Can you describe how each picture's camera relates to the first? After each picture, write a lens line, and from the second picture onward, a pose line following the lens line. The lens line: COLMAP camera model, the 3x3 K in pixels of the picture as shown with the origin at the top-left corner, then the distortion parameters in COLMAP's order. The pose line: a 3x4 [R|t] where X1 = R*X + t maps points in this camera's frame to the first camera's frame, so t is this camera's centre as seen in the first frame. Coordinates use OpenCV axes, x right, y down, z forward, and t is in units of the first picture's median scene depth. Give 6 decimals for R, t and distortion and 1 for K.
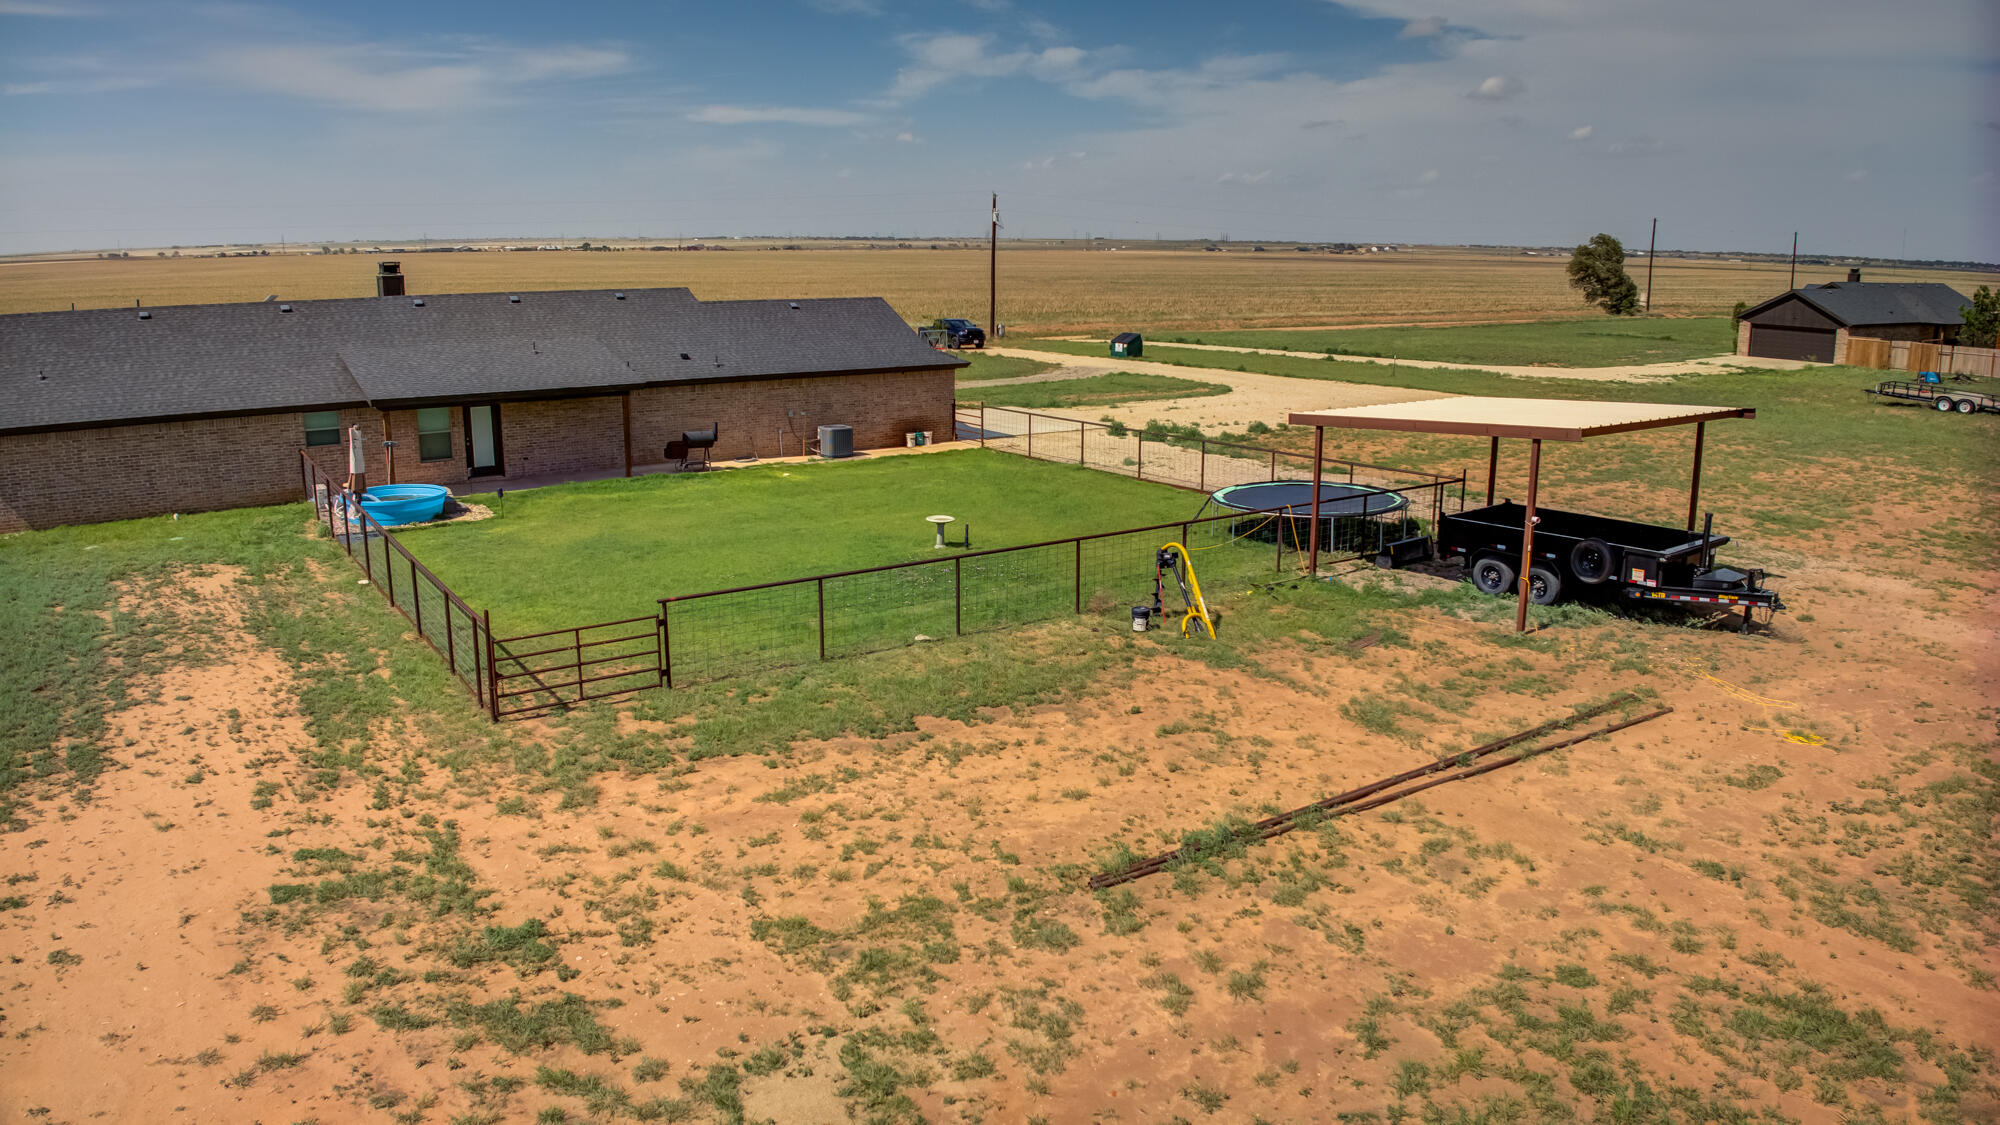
lens RADIAL K [[1404.8, 0, 1013.0], [0, 1404.8, 564.1], [0, 0, 1]] dist [-0.100358, -0.018980]
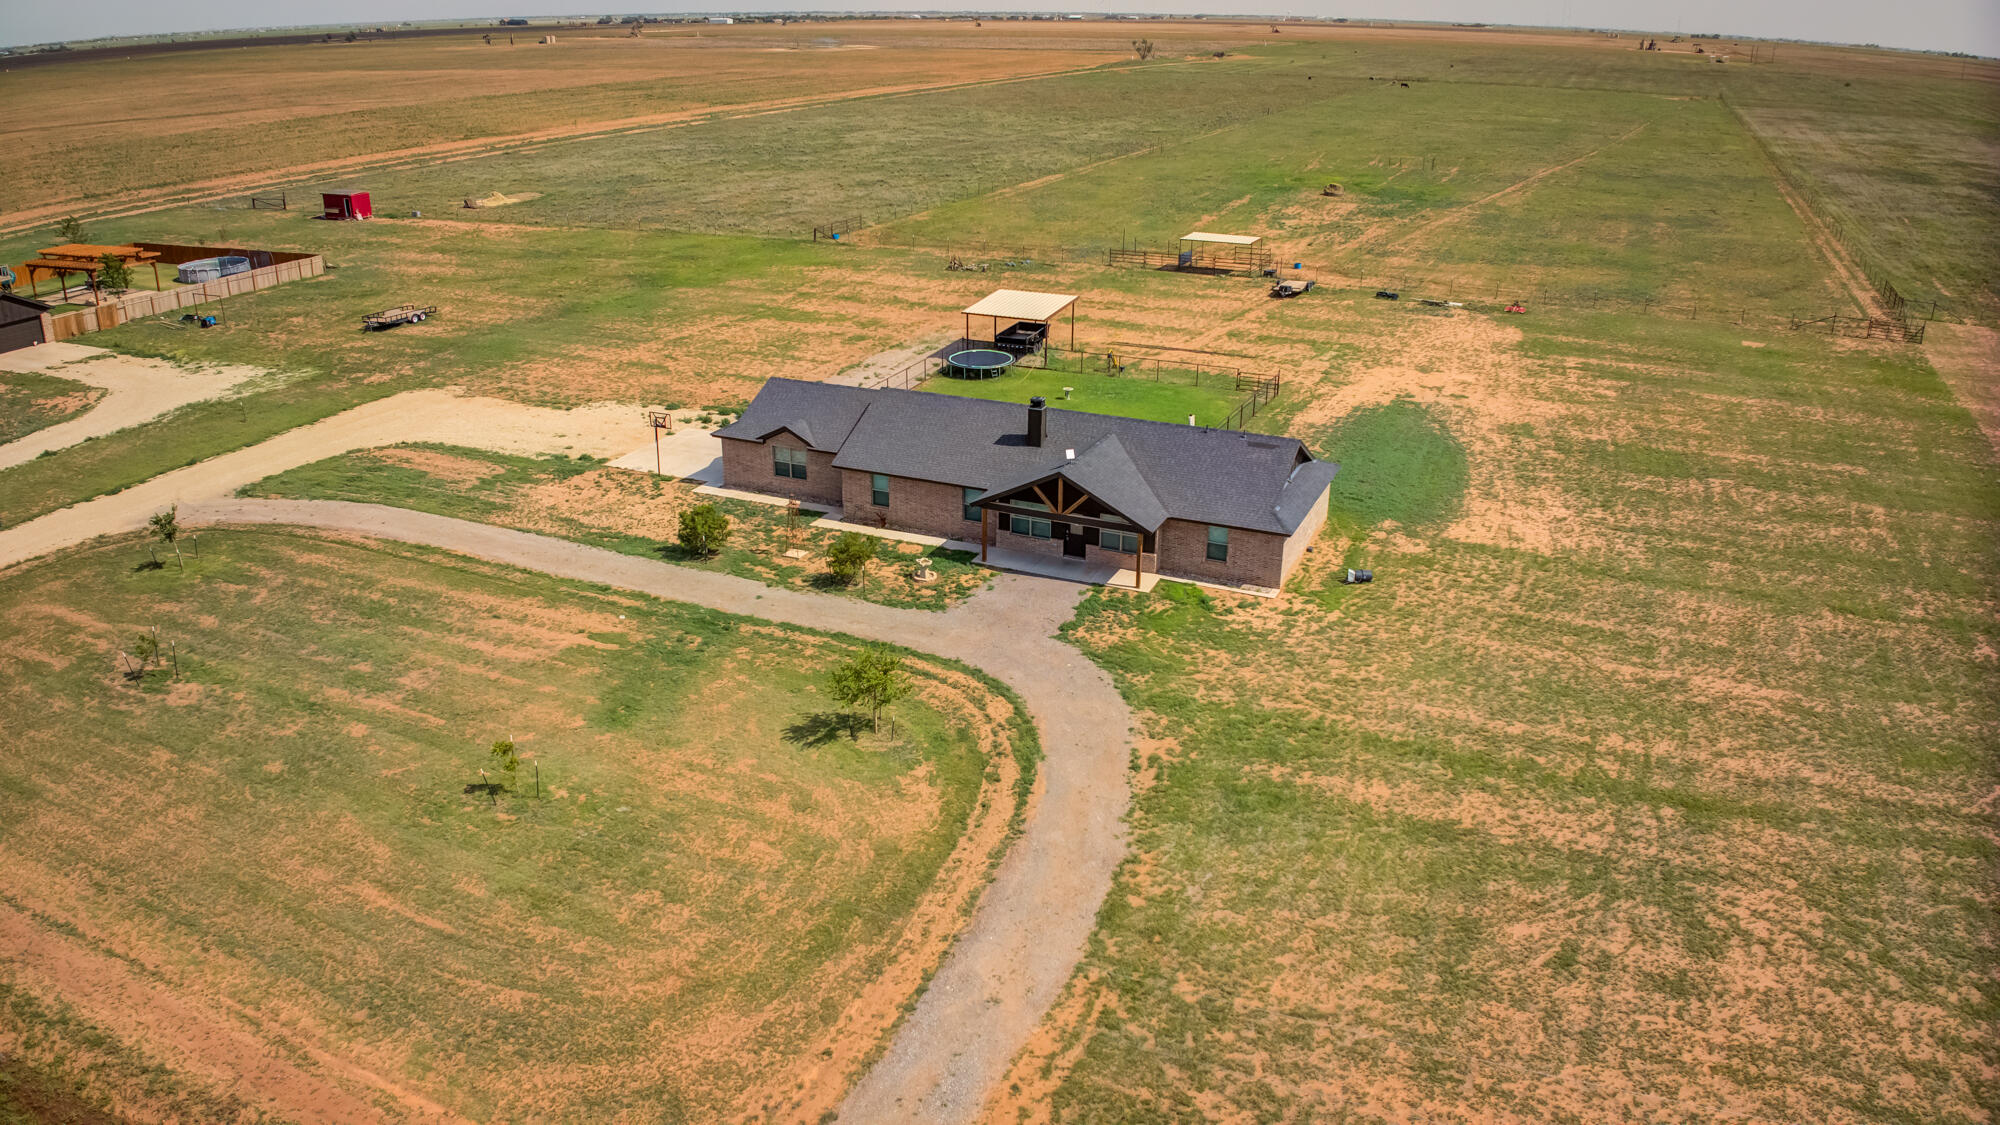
lens RADIAL K [[1404.8, 0, 993.9], [0, 1404.8, 550.4], [0, 0, 1]] dist [-0.100358, -0.018980]
pose [[-0.500188, -0.323078, 0.803389, -3.450486], [0.188166, 0.865066, 0.465032, -1.602363], [-0.845225, 0.383774, -0.371903, 3.400836]]
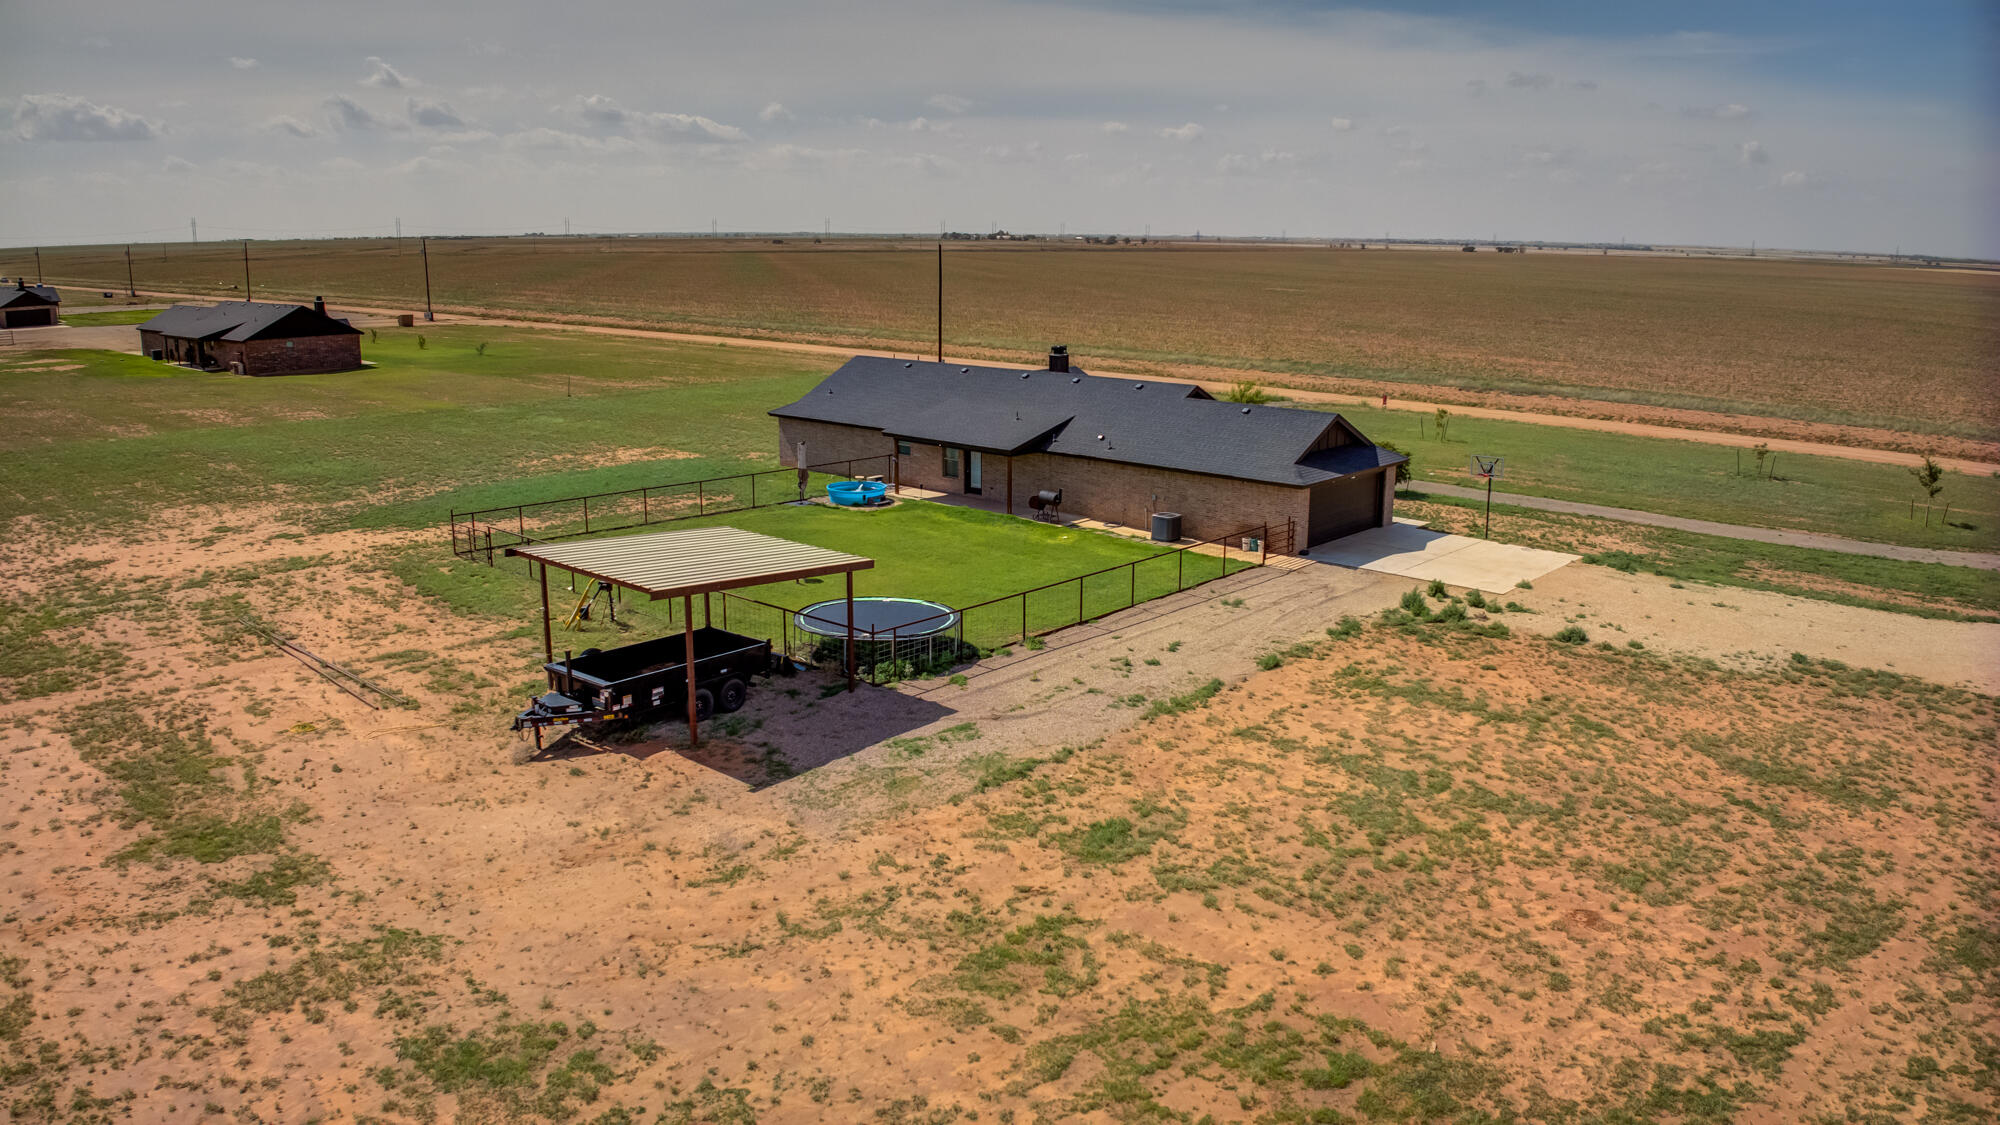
lens RADIAL K [[1404.8, 0, 1001.6], [0, 1404.8, 544.0], [0, 0, 1]] dist [-0.100358, -0.018980]
pose [[0.214055, 0.206715, -0.954699, 2.105895], [-0.225210, 0.961465, 0.157685, -0.494394], [0.950506, 0.181255, 0.252361, 1.228430]]
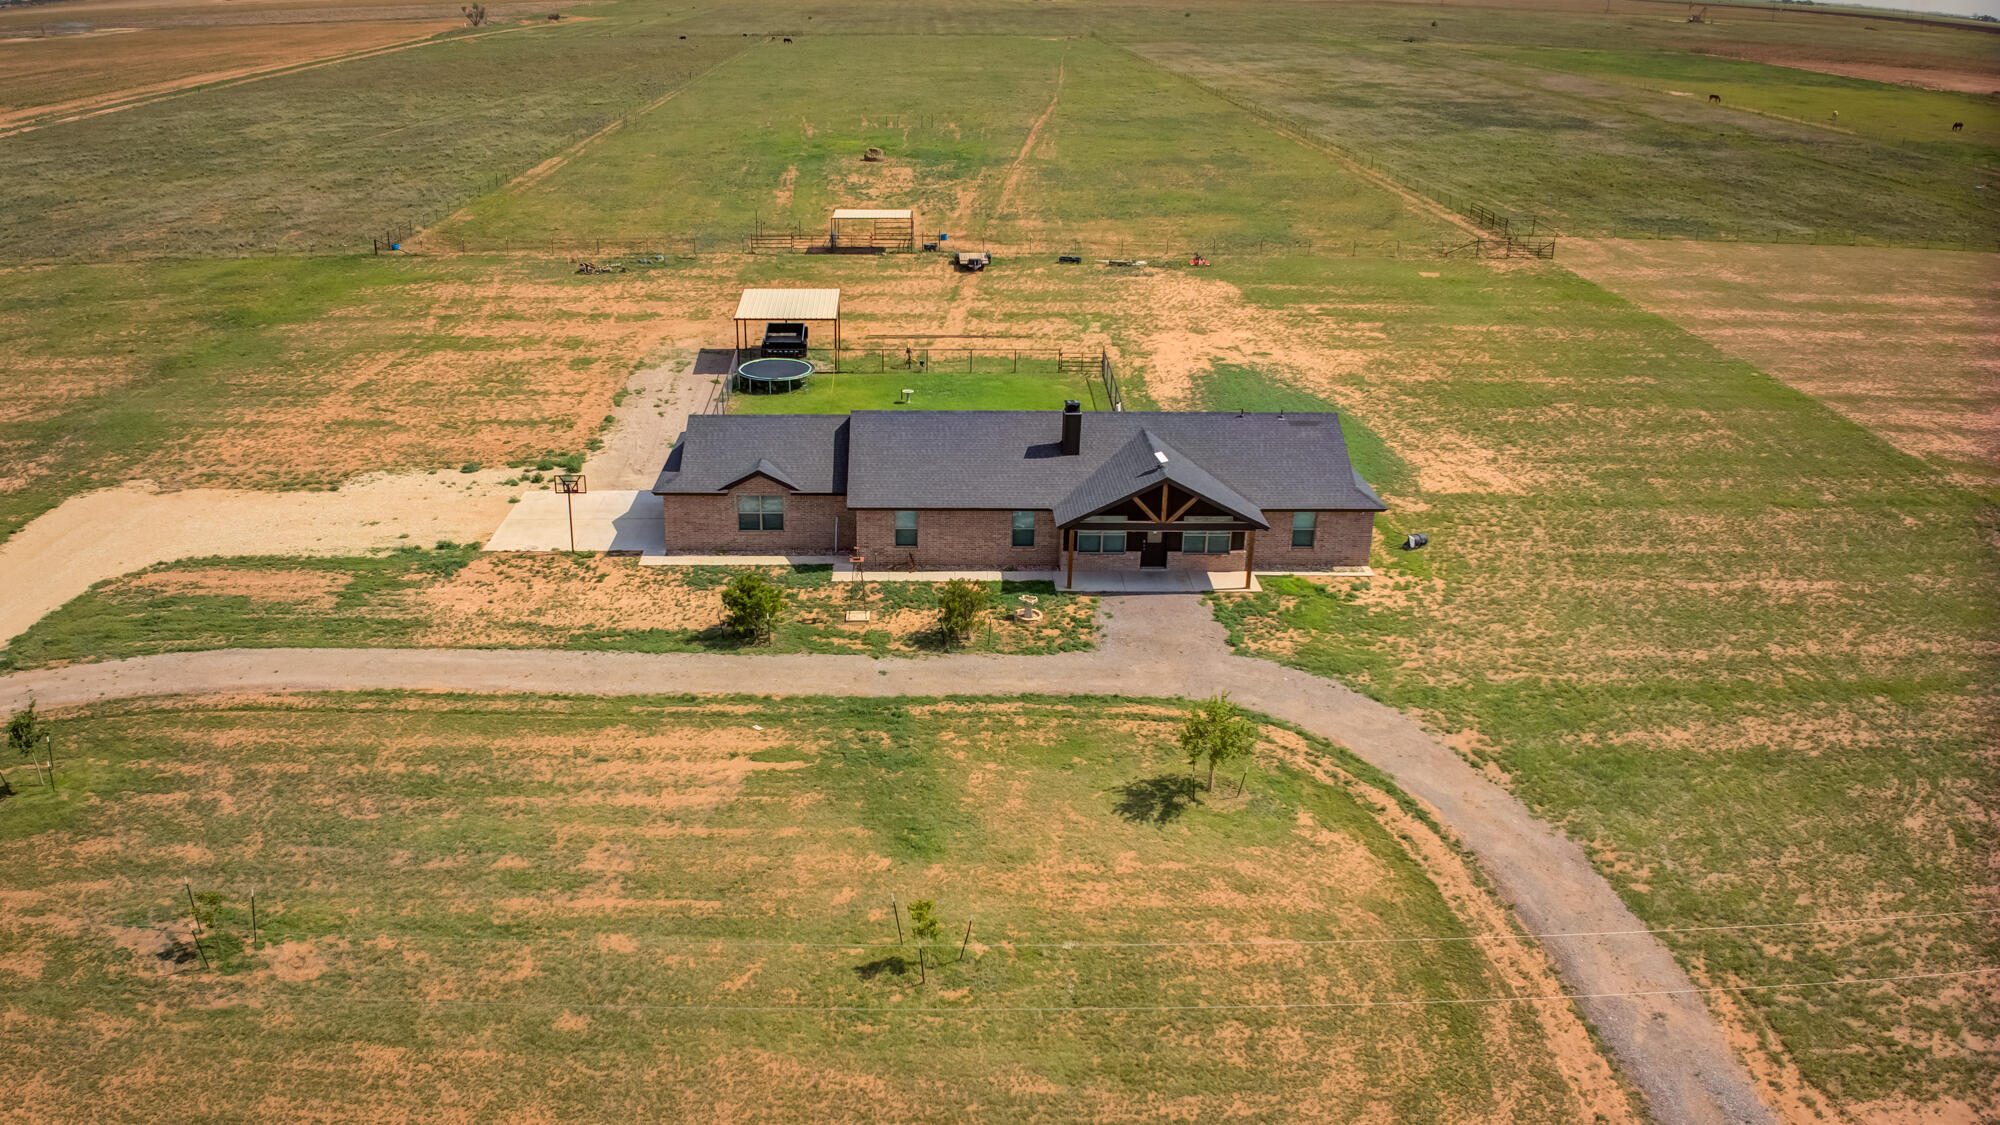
lens RADIAL K [[1515.1, 0, 929.3], [0, 1515.1, 548.2], [0, 0, 1]] dist [-0.102735, -0.018343]
pose [[-0.816358, -0.218219, 0.534734, -2.369785], [0.121553, 0.840216, 0.528453, -1.817765], [-0.564610, 0.496405, -0.659392, 4.323597]]
